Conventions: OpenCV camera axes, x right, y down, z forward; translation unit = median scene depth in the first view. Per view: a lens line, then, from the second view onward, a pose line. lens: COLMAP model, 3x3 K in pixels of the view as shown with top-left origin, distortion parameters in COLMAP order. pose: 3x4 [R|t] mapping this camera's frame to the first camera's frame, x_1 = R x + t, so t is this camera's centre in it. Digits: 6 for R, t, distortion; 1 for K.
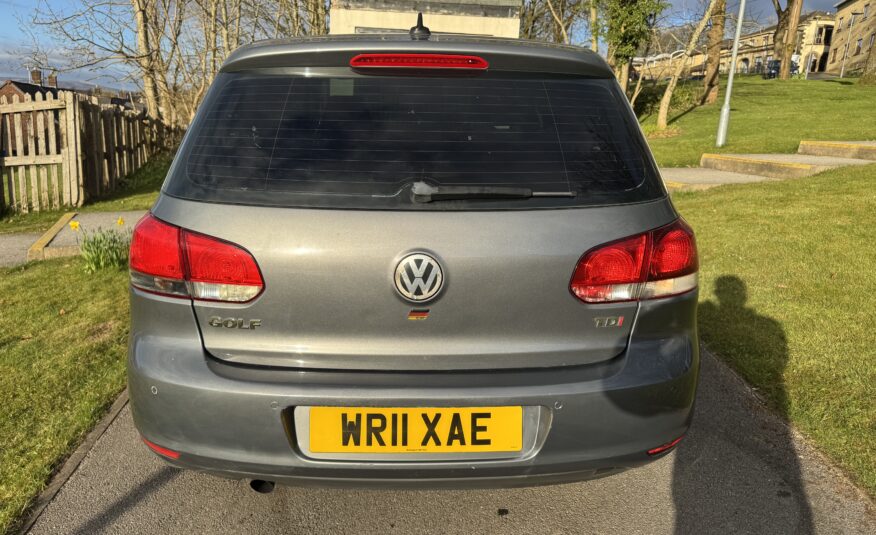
lens RADIAL K [[624.3, 0, 436.2], [0, 624.3, 271.6], [0, 0, 1]] dist [0.081181, -0.113671]
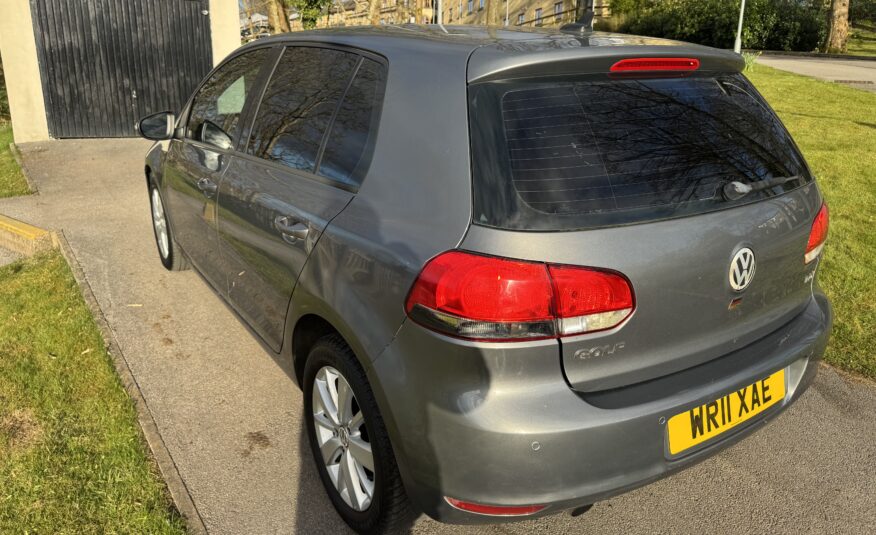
lens RADIAL K [[624.3, 0, 436.2], [0, 624.3, 271.6], [0, 0, 1]] dist [0.081181, -0.113671]
pose [[0.849228, -0.182340, 0.495544, -0.986694], [0.152704, 0.983191, 0.100081, -0.170731], [-0.505463, -0.009320, 0.862798, 0.307154]]
